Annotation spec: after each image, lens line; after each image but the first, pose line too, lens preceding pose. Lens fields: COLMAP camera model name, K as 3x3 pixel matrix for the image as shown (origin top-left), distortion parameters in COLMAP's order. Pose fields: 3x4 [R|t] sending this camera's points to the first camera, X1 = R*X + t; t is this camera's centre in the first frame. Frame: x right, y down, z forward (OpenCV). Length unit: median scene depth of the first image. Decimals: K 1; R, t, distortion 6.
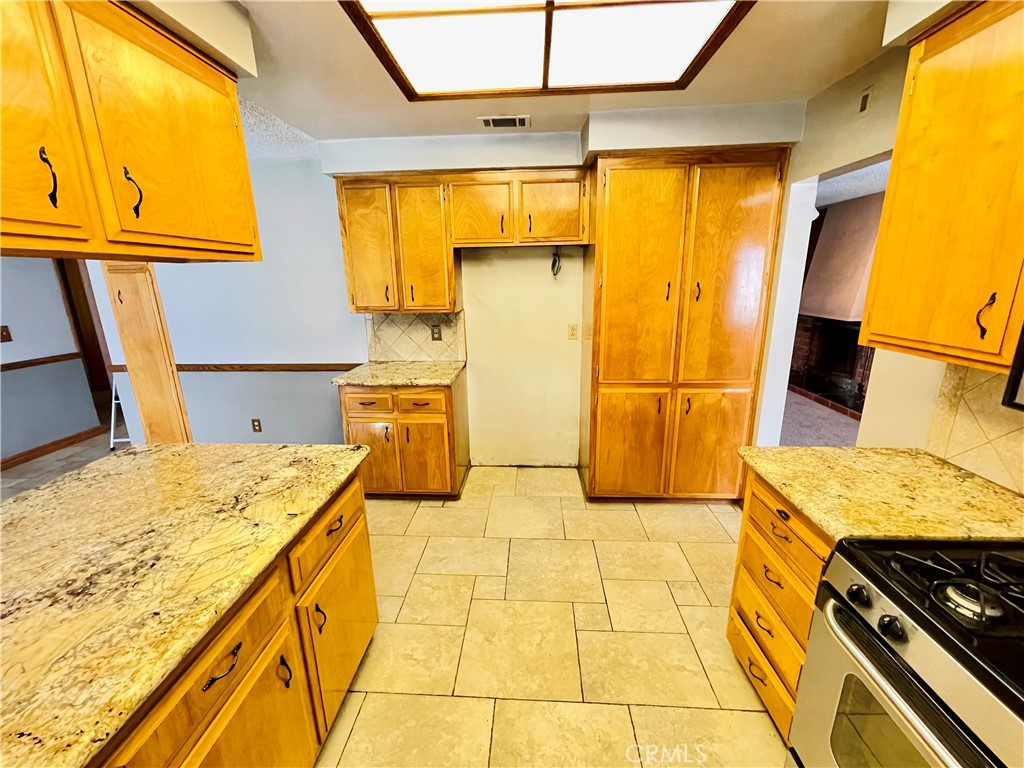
lens RADIAL K [[414.9, 0, 511.5], [0, 414.9, 381.0], [0, 0, 1]] dist [-0.000821, -0.000973]
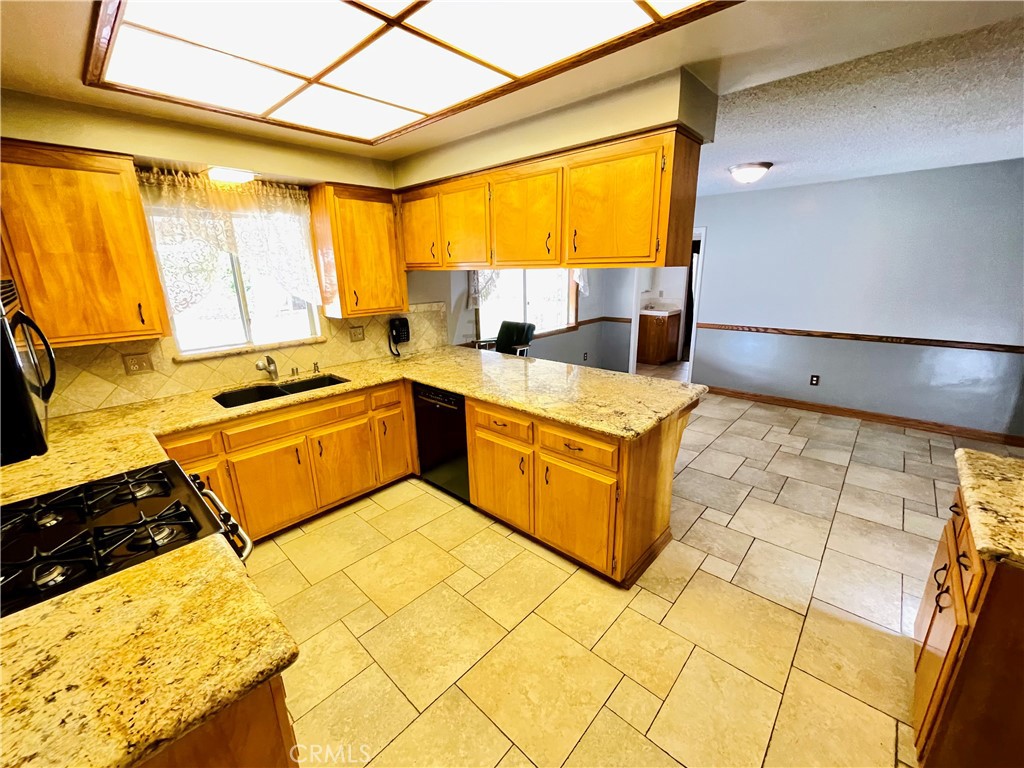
lens RADIAL K [[414.9, 0, 507.6], [0, 414.9, 383.3], [0, 0, 1]] dist [-0.000821, -0.000973]
pose [[-0.641713, 0.235588, -0.729865, 0.780151], [-0.157550, 0.890863, 0.426076, -0.465379], [0.750588, 0.388409, -0.534561, 1.551429]]
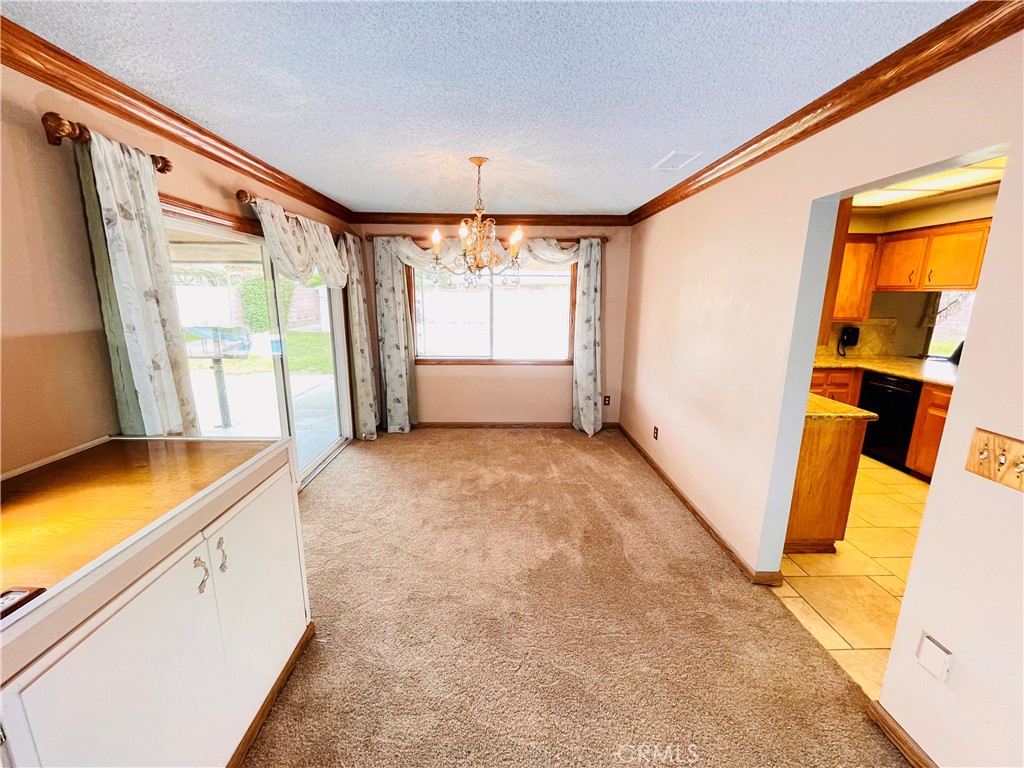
lens RADIAL K [[414.9, 0, 507.3], [0, 414.9, 385.0], [0, 0, 1]] dist [-0.000821, -0.000973]
pose [[-0.997131, 0.029531, -0.069693, 2.305033], [-0.004853, 0.893911, 0.448218, -0.703903], [0.075536, 0.447270, -0.891203, 2.527348]]
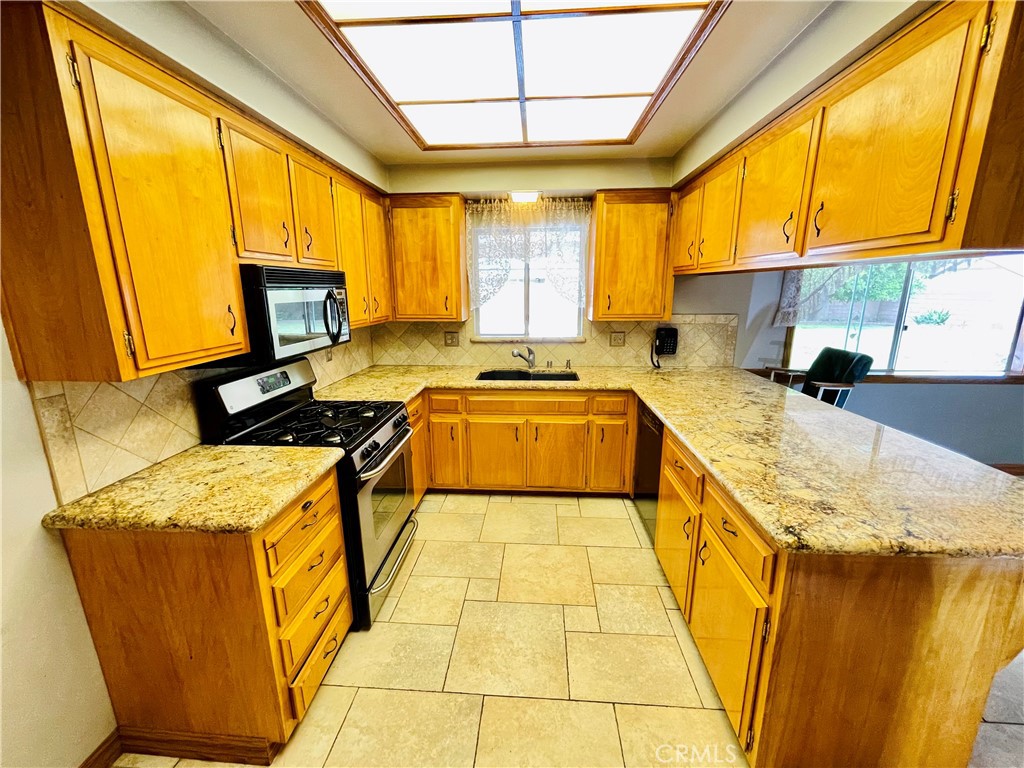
lens RADIAL K [[414.9, 0, 508.1], [0, 414.9, 382.9], [0, 0, 1]] dist [-0.000821, -0.000973]
pose [[-0.999518, 0.021143, 0.022724, 0.082743], [0.029174, 0.889890, 0.455241, -0.441691], [-0.010597, 0.455685, -0.890078, 1.761507]]
